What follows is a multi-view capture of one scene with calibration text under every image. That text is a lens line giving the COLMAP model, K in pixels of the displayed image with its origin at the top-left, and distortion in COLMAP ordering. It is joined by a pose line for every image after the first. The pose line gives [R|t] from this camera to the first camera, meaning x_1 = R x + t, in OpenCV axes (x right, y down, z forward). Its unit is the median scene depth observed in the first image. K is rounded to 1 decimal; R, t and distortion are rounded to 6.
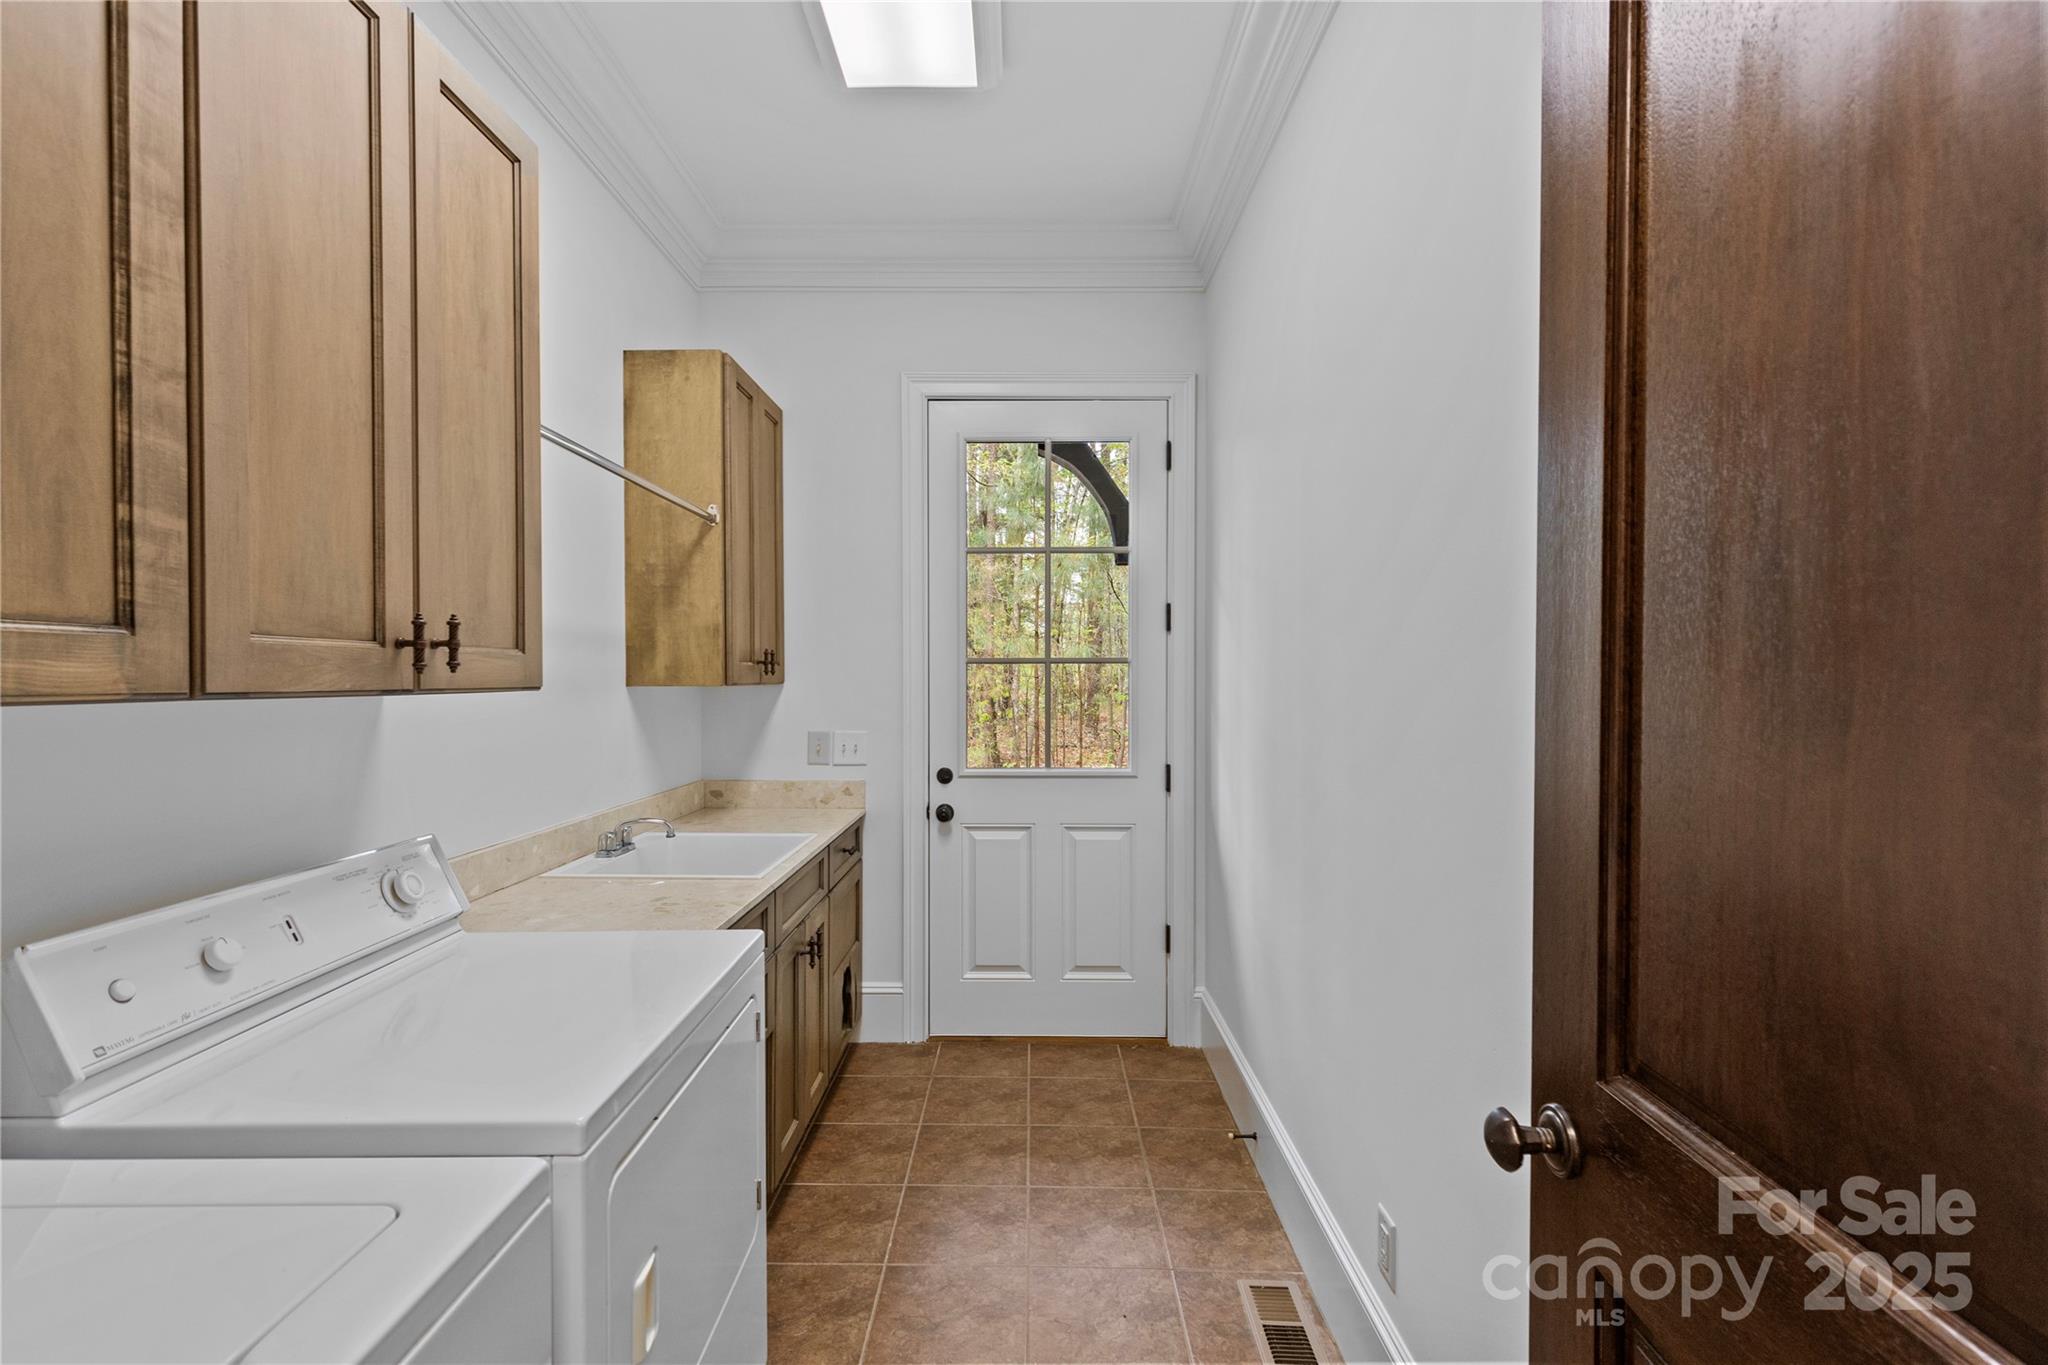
lens RADIAL K [[918.5, 0, 1015.2], [0, 918.5, 675.6], [0, 0, 1]] dist [0.004475, -0.000441]
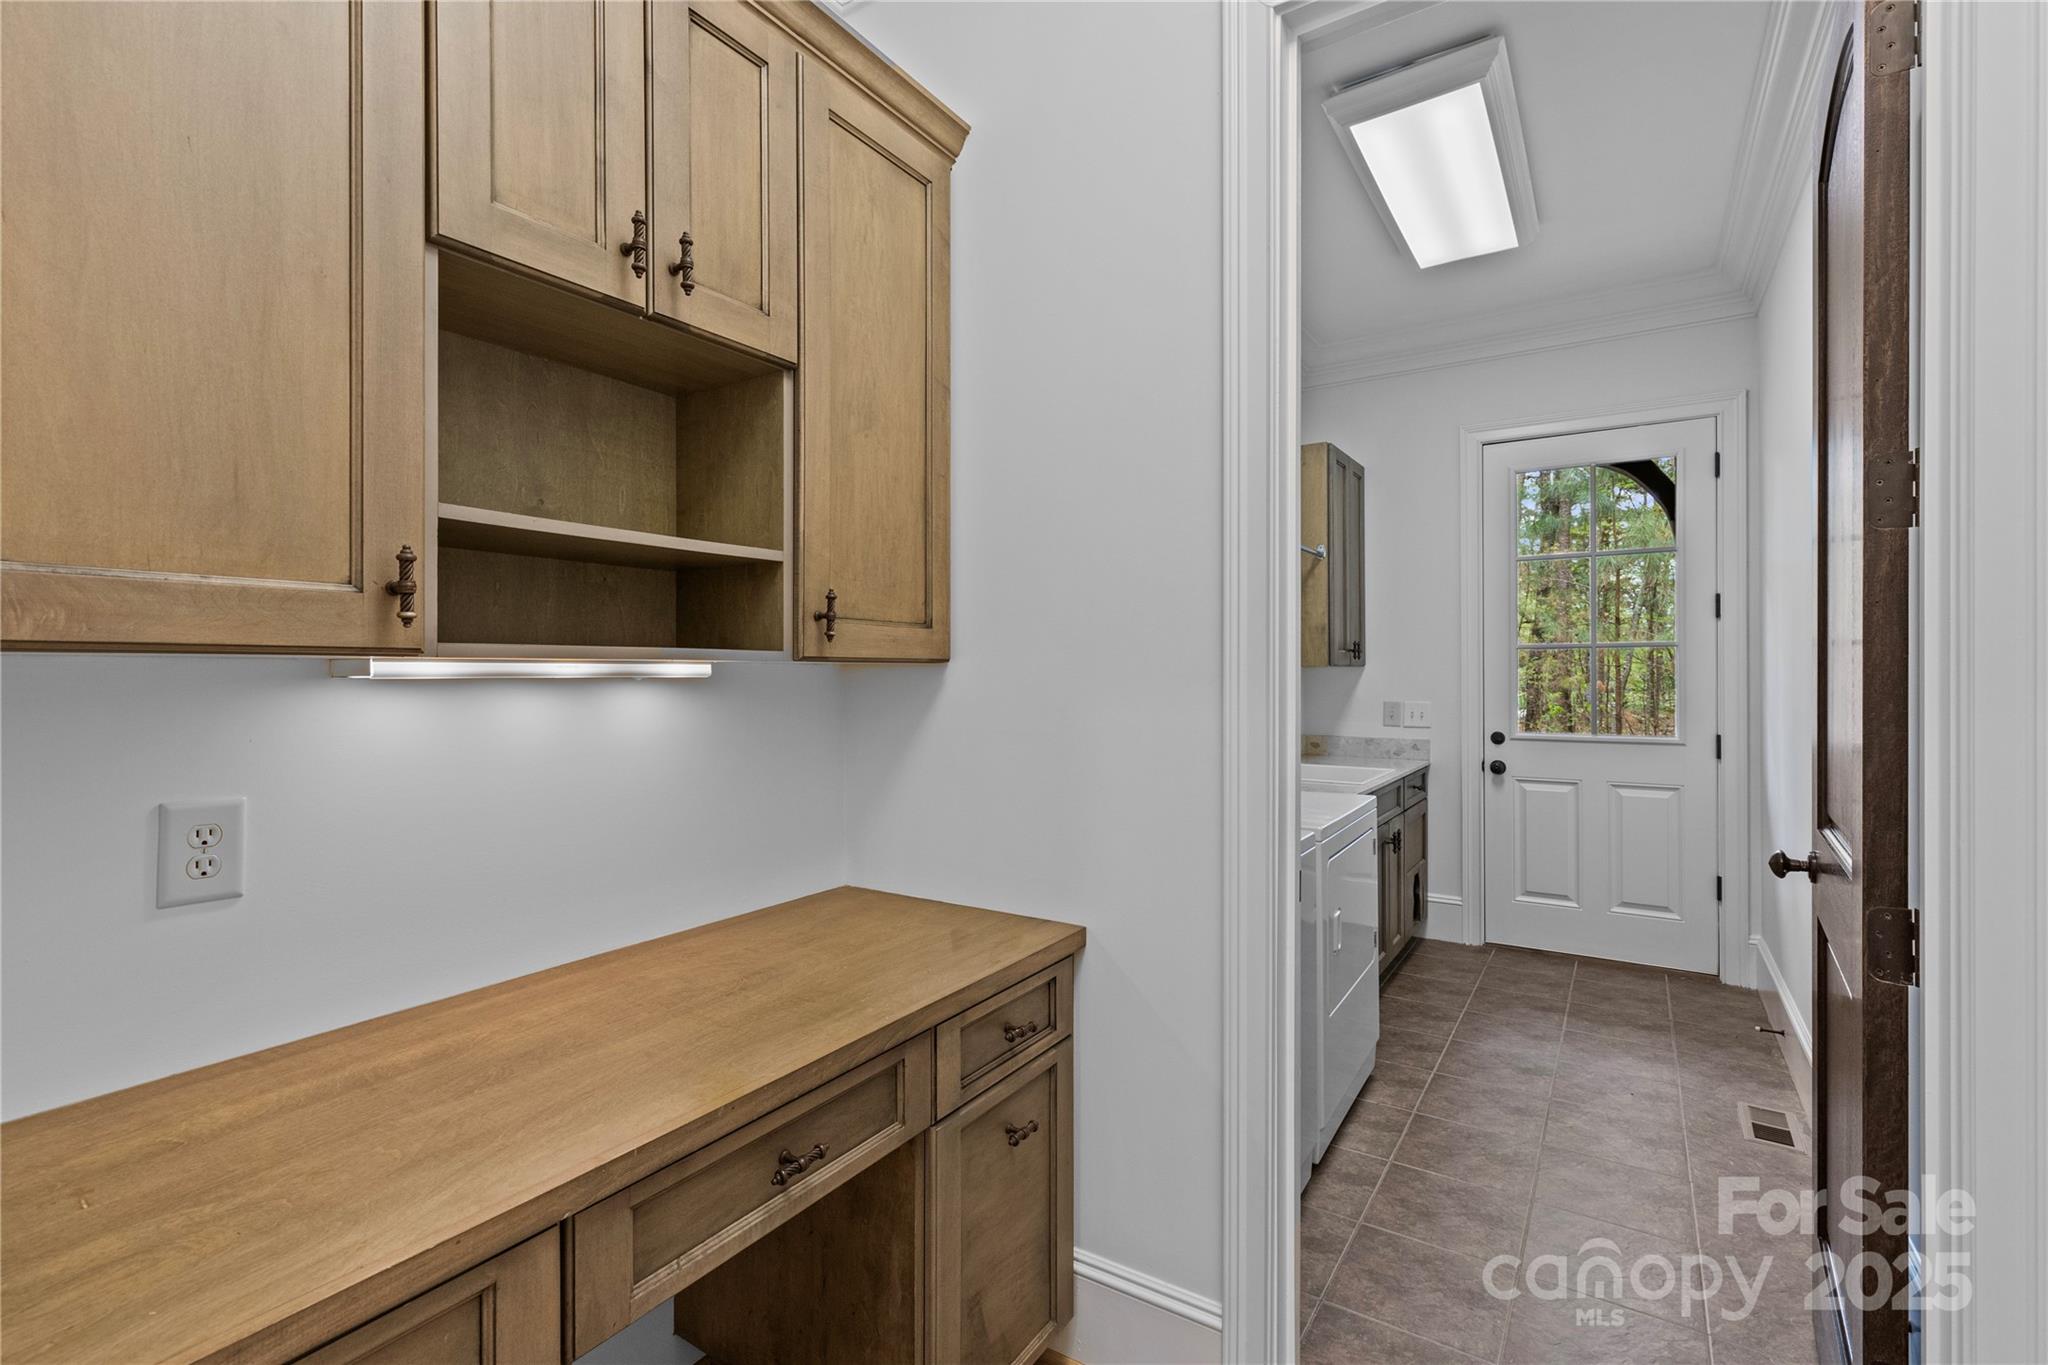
lens RADIAL K [[918.5, 0, 1015.2], [0, 918.5, 675.6], [0, 0, 1]] dist [0.004475, -0.000441]
pose [[0.840861, -0.001485, -0.541248, 0.054257], [0.005045, 0.999974, 0.005095, 0.013944], [0.541227, -0.007015, 0.840847, -0.460342]]
